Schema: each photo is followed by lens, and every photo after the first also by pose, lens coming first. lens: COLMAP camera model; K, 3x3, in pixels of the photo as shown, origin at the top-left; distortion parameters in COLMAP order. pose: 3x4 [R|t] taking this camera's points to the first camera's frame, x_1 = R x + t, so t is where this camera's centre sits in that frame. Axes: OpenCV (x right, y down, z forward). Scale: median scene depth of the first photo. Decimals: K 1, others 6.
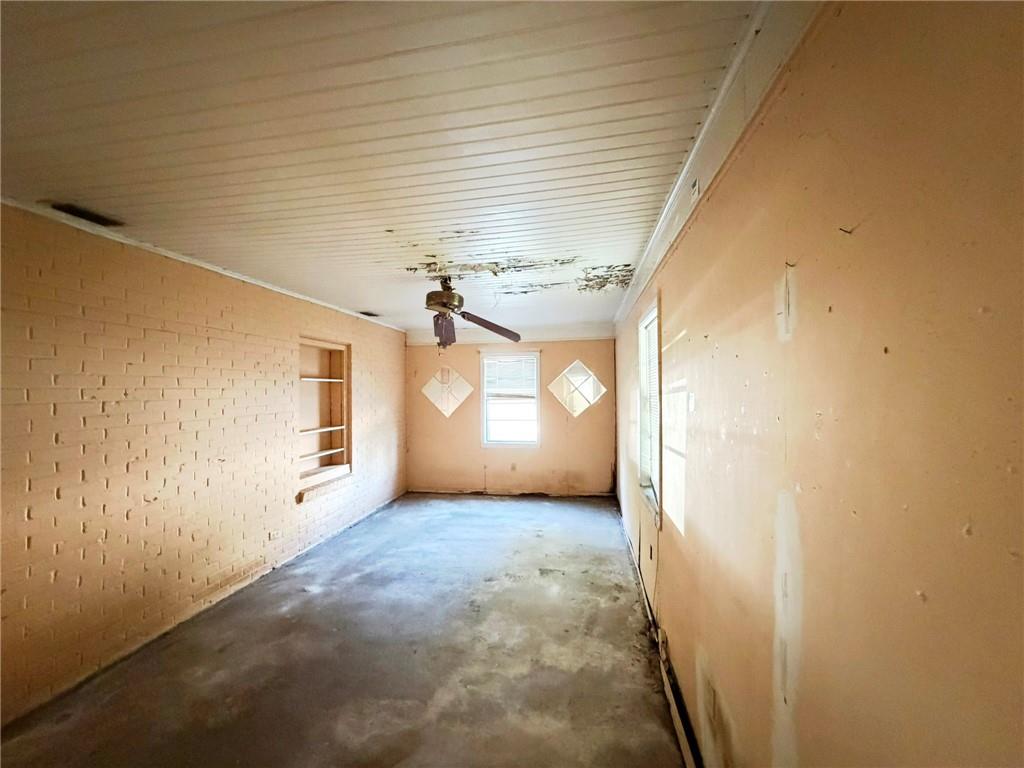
lens RADIAL K [[409.0, 0, 512.0], [0, 409.0, 384.0], [0, 0, 1]] dist [-0.001220, -0.000075]
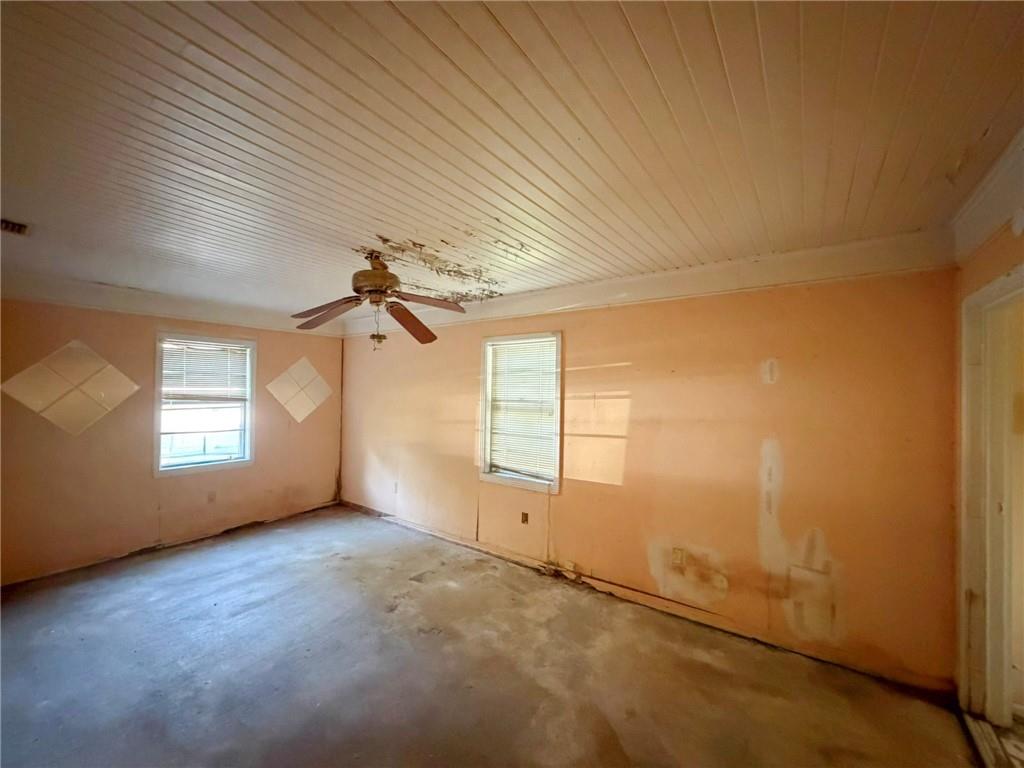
lens RADIAL K [[409.0, 0, 512.0], [0, 409.0, 384.0], [0, 0, 1]] dist [-0.001220, -0.000075]
pose [[0.439951, 0.027534, 0.897600, -0.717394], [-0.031512, 0.999388, -0.015212, -0.000828], [-0.897469, -0.021593, 0.440549, 0.375551]]
